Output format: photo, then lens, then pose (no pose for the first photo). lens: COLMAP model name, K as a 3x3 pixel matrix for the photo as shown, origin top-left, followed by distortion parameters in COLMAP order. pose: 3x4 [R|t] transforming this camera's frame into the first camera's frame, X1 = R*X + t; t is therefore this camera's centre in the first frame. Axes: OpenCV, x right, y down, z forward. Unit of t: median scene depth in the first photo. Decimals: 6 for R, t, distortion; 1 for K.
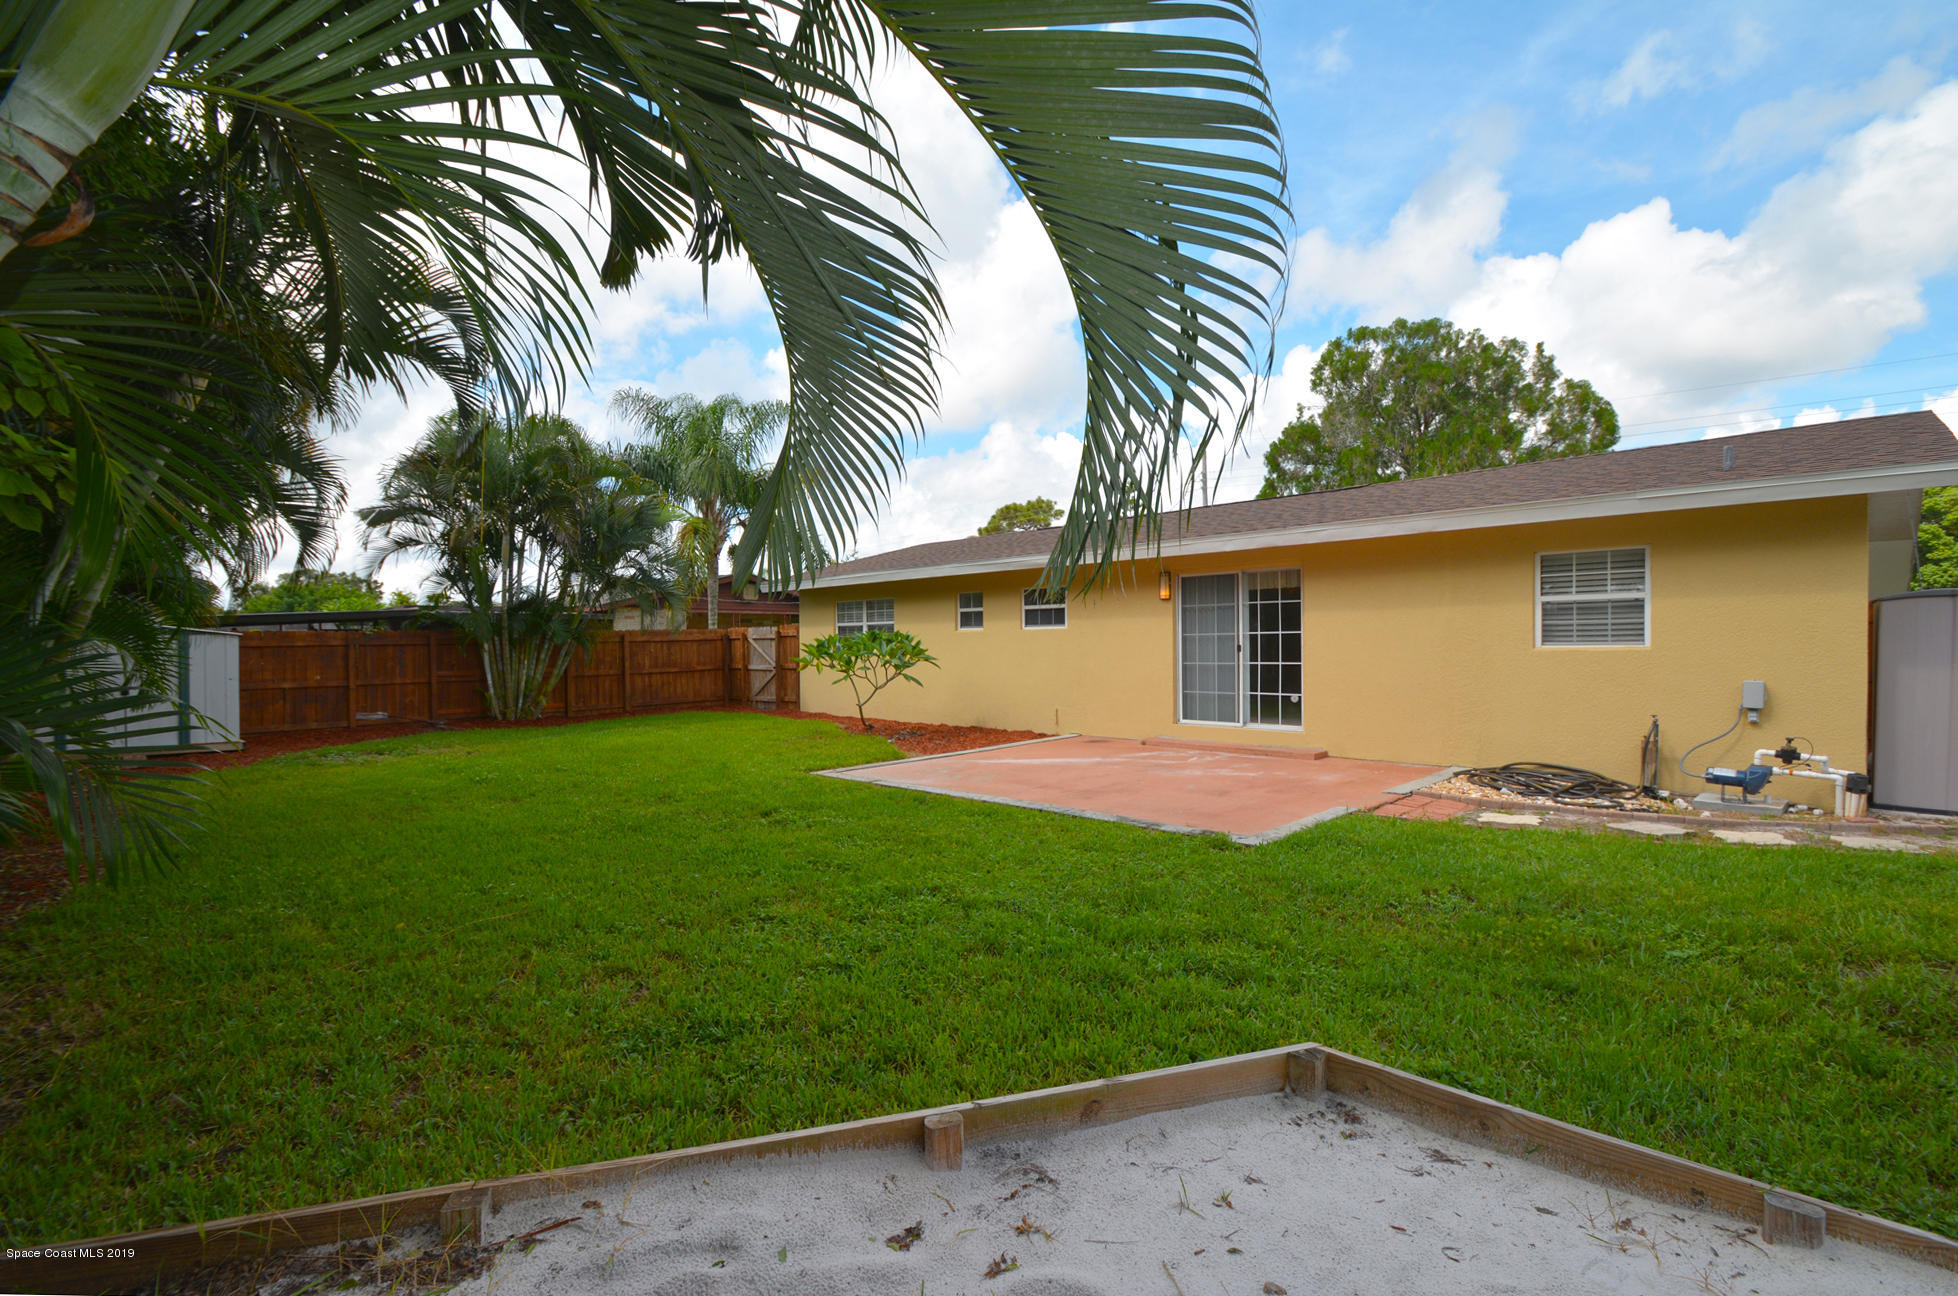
lens RADIAL K [[853.5, 0, 994.3], [0, 853.5, 650.7], [0, 0, 1]] dist [0.000352, -0.001771]
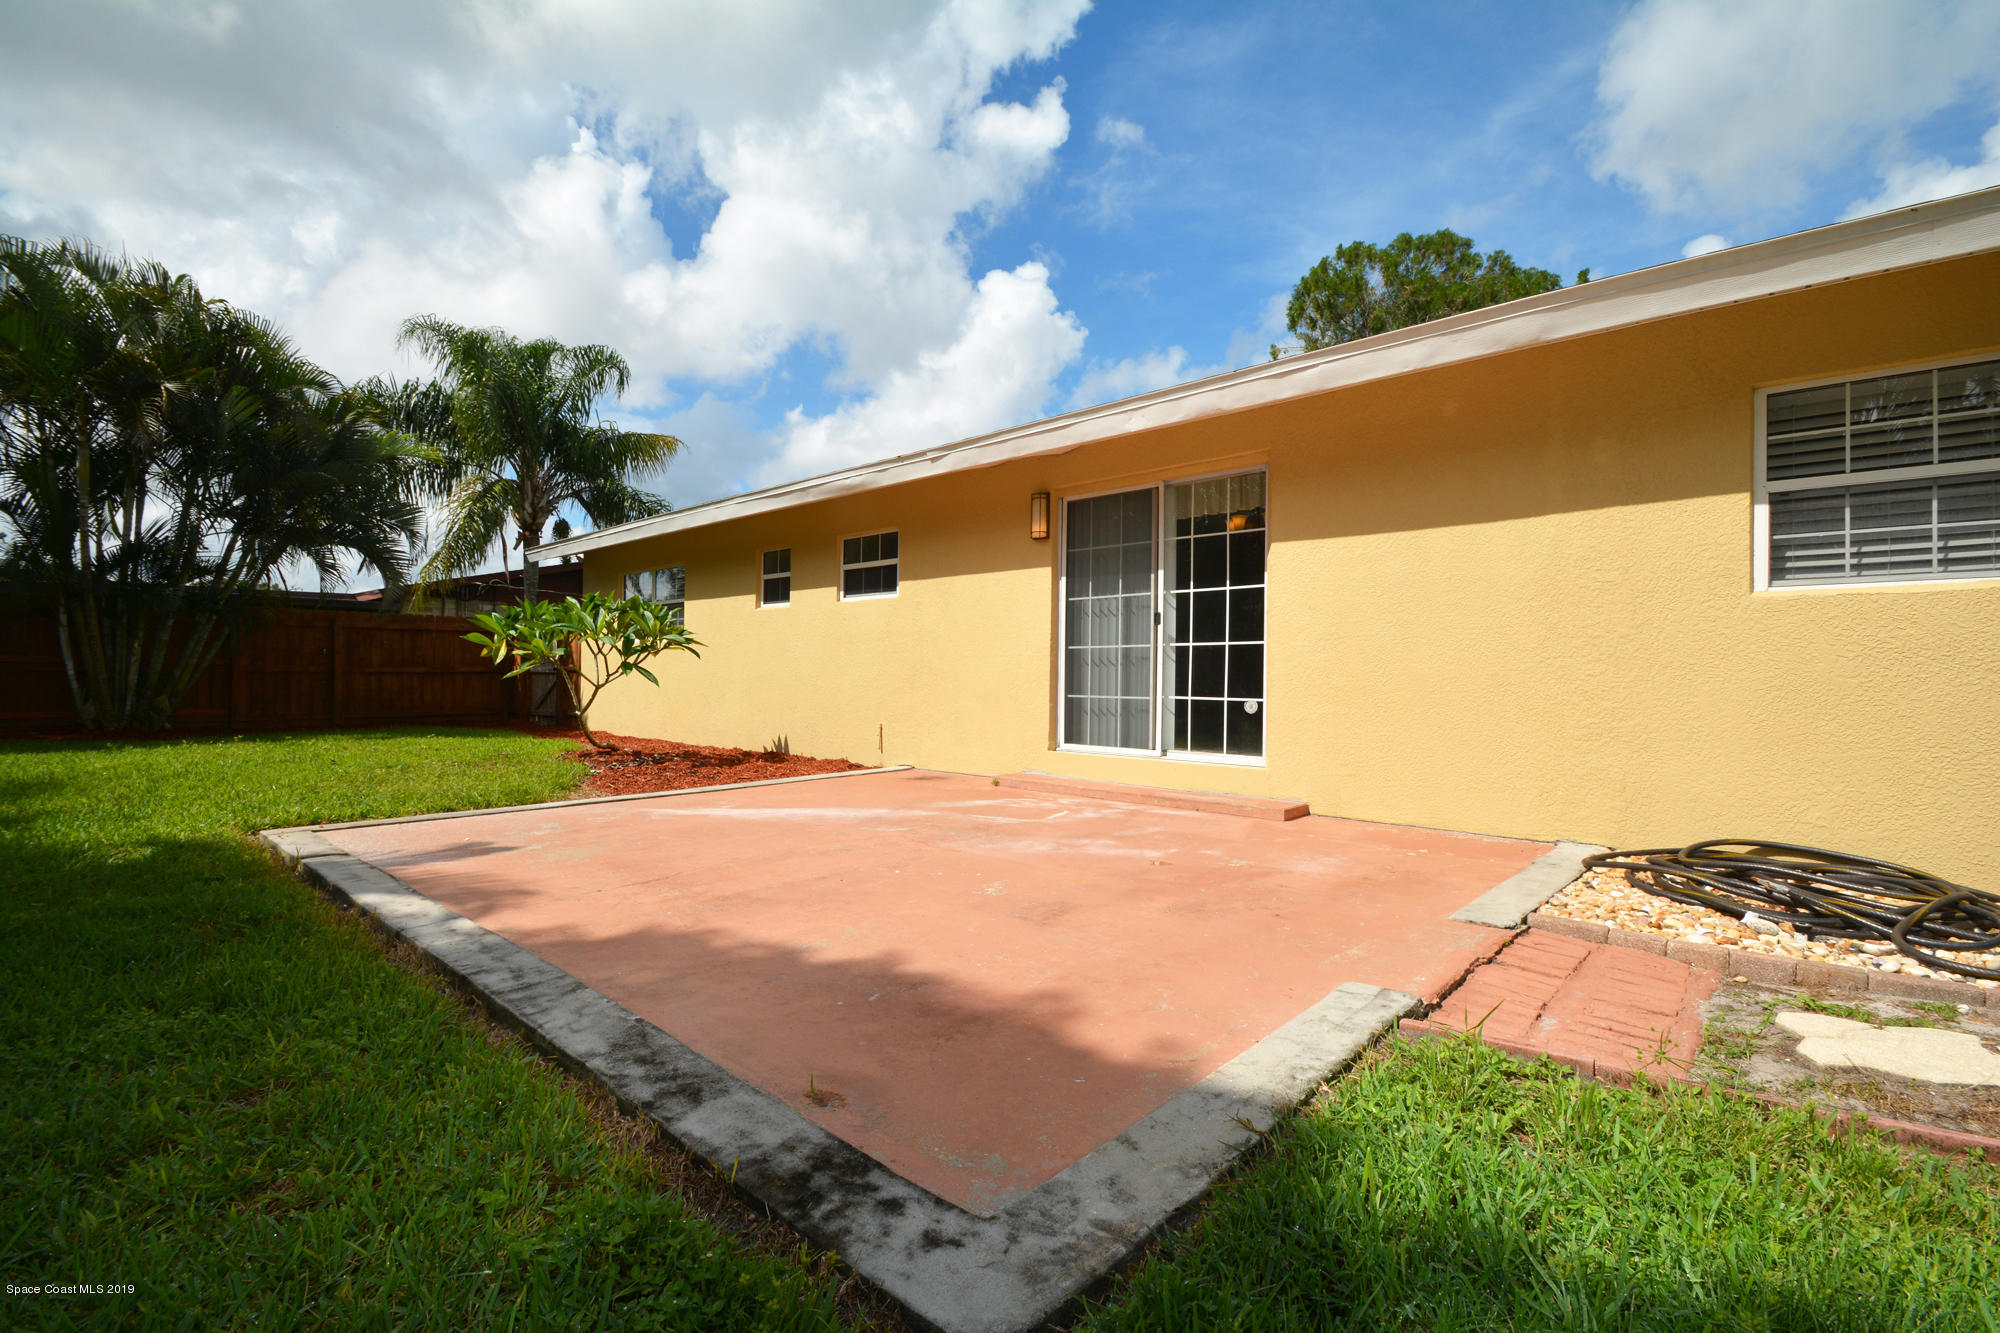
lens RADIAL K [[871.8, 0, 1002.3], [0, 871.8, 672.4], [0, 0, 1]] dist [0.000352, -0.001771]
pose [[0.998792, 0.022469, 0.043706, 0.151323], [-0.021871, 0.999661, -0.014115, 0.041195], [-0.044008, 0.013142, 0.998945, 0.403959]]
